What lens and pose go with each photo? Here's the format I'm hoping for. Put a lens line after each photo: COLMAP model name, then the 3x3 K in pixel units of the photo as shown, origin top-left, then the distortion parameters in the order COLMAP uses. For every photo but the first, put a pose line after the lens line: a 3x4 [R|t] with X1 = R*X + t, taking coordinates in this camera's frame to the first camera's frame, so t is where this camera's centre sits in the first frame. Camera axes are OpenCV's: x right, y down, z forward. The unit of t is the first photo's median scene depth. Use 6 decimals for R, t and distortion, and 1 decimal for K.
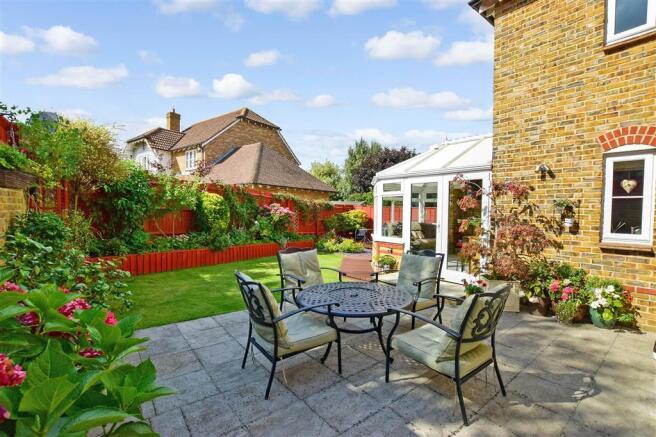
lens RADIAL K [[289.3, 0, 328.0], [0, 289.3, 218.5], [0, 0, 1]] dist [-0.024232, 0.000075]
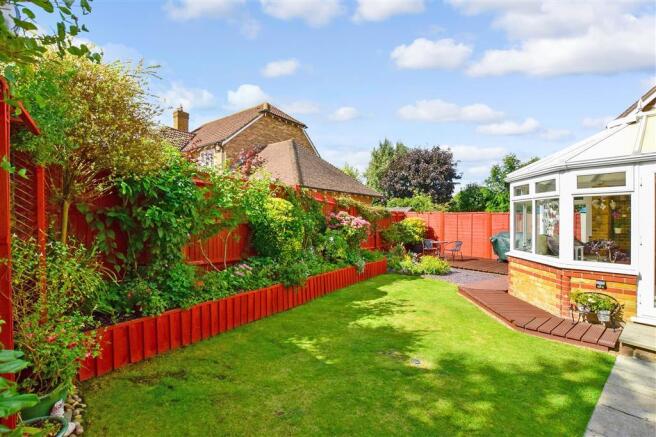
lens RADIAL K [[289.3, 0, 328.0], [0, 289.3, 218.5], [0, 0, 1]] dist [-0.024232, 0.000075]
pose [[0.999708, -0.020431, 0.012883, -0.243993], [0.020756, 0.999457, -0.025598, -0.016800], [-0.012353, 0.025858, 0.999589, 0.279716]]
